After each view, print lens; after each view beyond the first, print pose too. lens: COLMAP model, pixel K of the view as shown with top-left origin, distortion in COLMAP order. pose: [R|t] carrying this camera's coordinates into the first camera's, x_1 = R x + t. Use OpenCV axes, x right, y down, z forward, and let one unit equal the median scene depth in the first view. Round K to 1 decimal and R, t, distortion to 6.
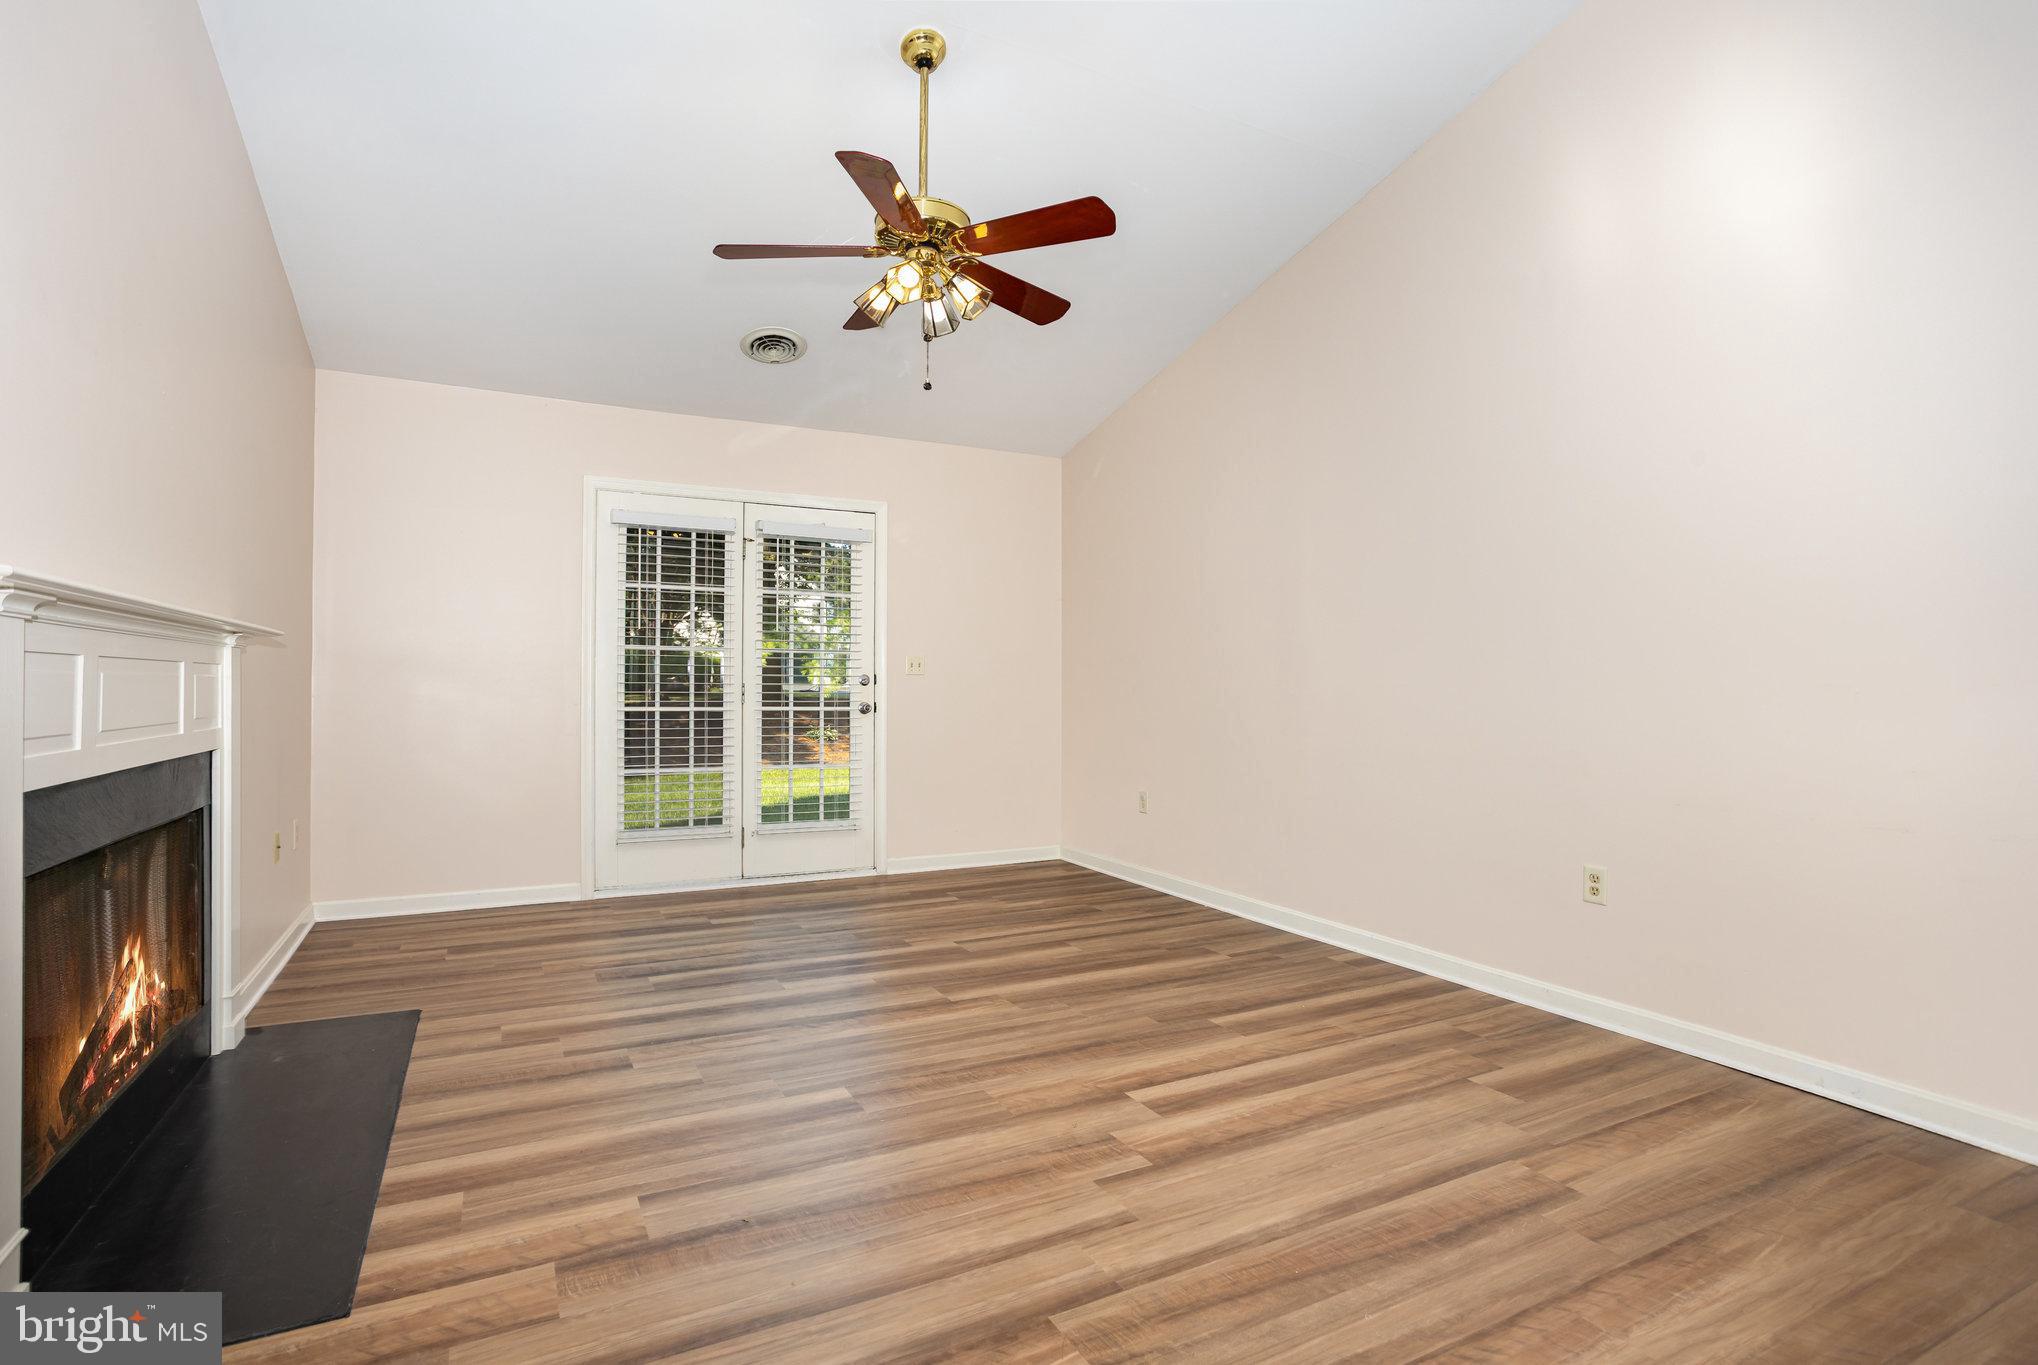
lens RADIAL K [[988.3, 0, 1019.0], [0, 988.3, 682.5], [0, 0, 1]] dist [-0.047444, 0.000452]
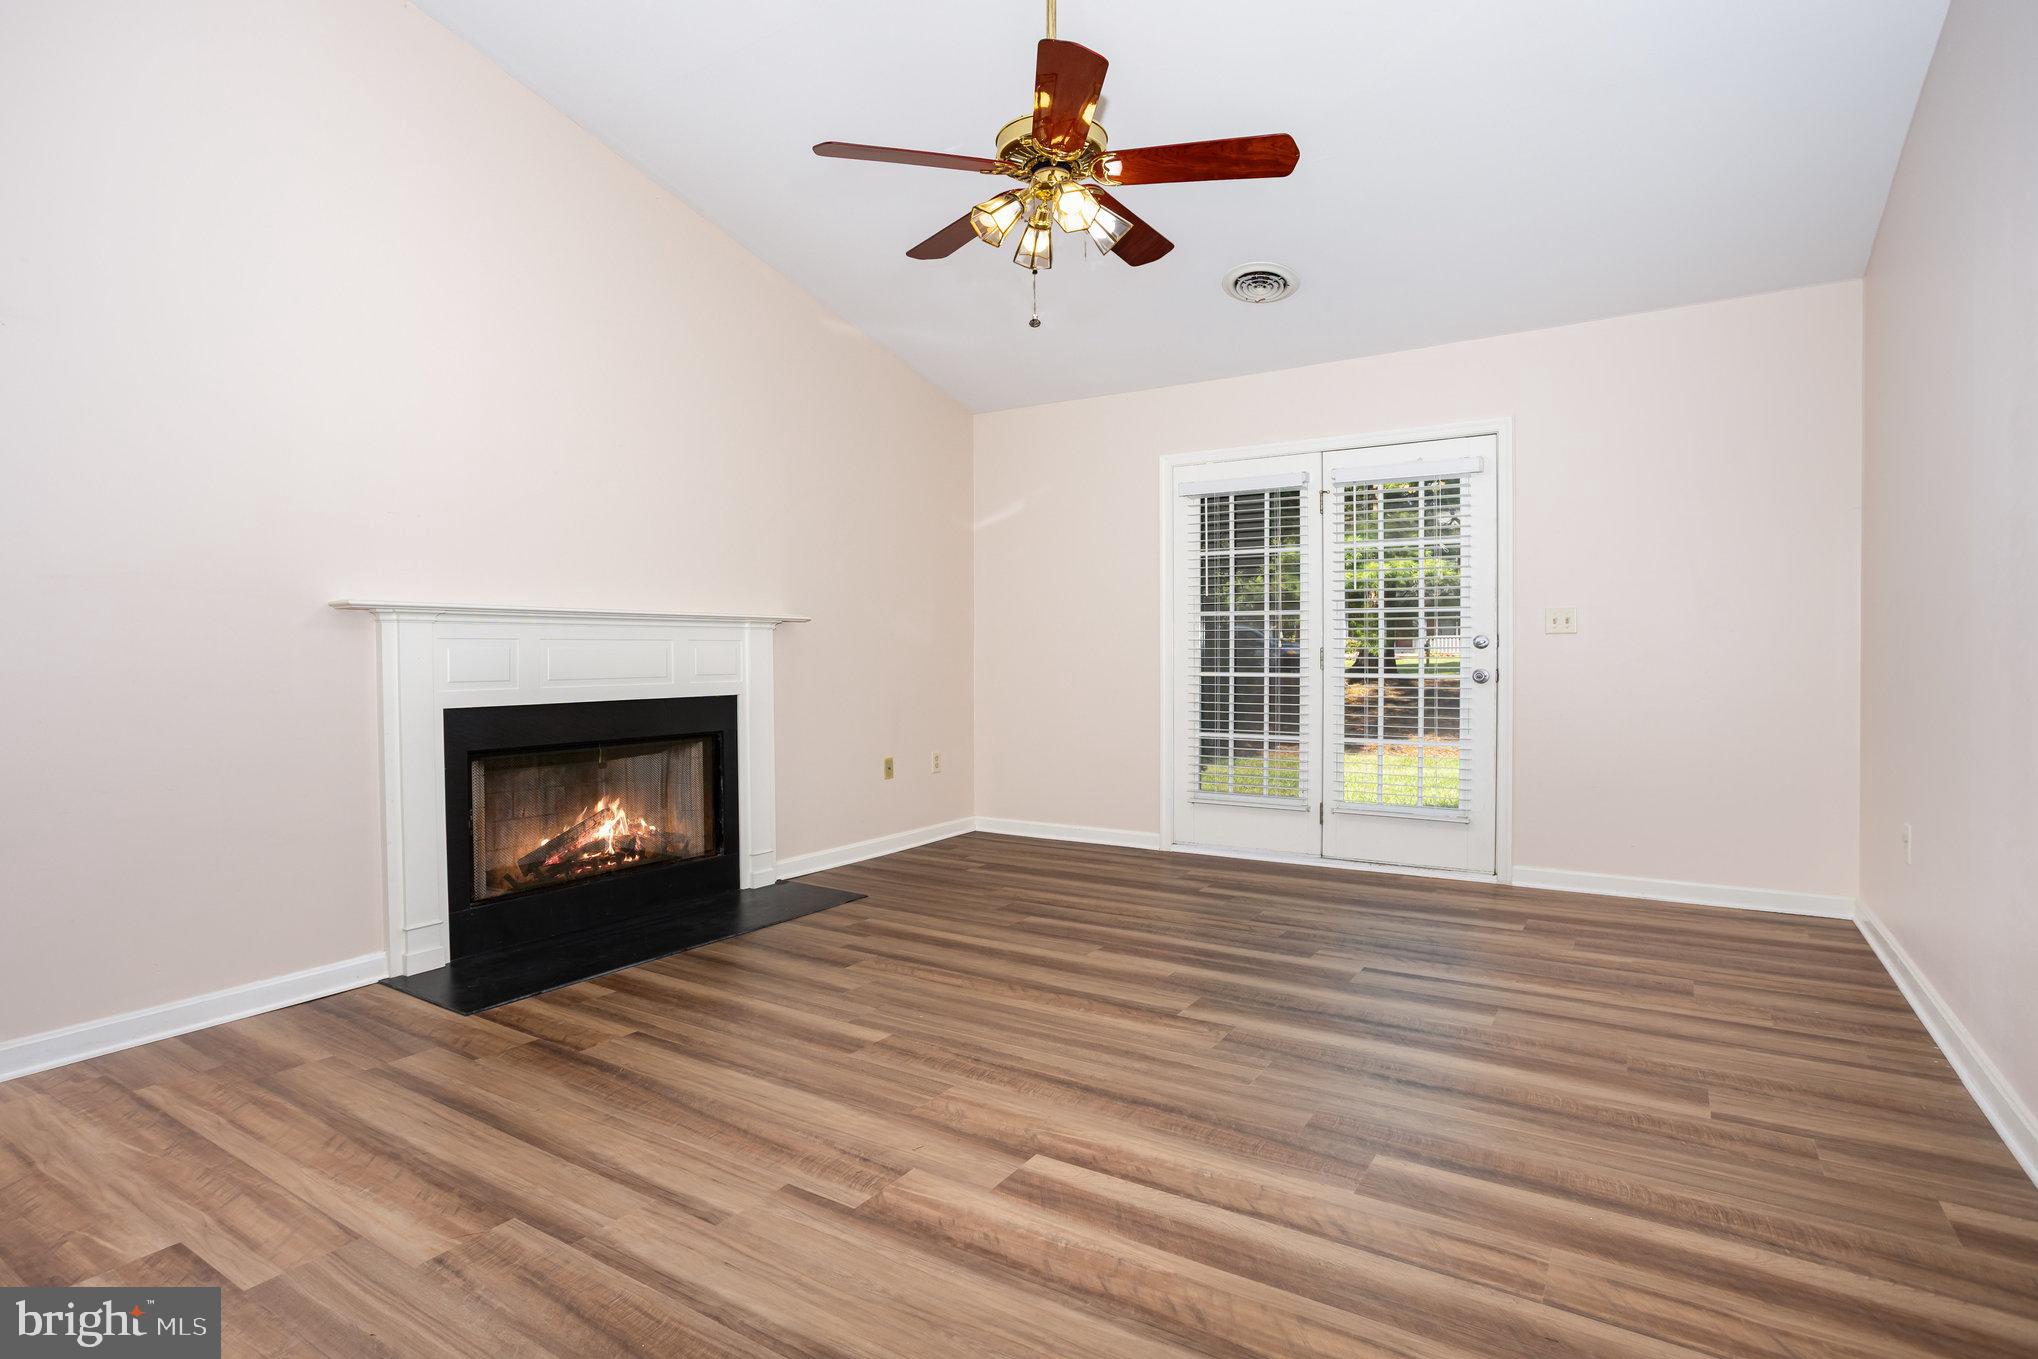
lens RADIAL K [[986.7, 0, 992.0], [0, 986.7, 676.4], [0, 0, 1]] dist [-0.057879, 0.032356]
pose [[0.501092, 0.013712, -0.865285, 0.580035], [0.010629, 0.999702, 0.021997, 0.006505], [0.865329, -0.020219, 0.500797, 0.429772]]
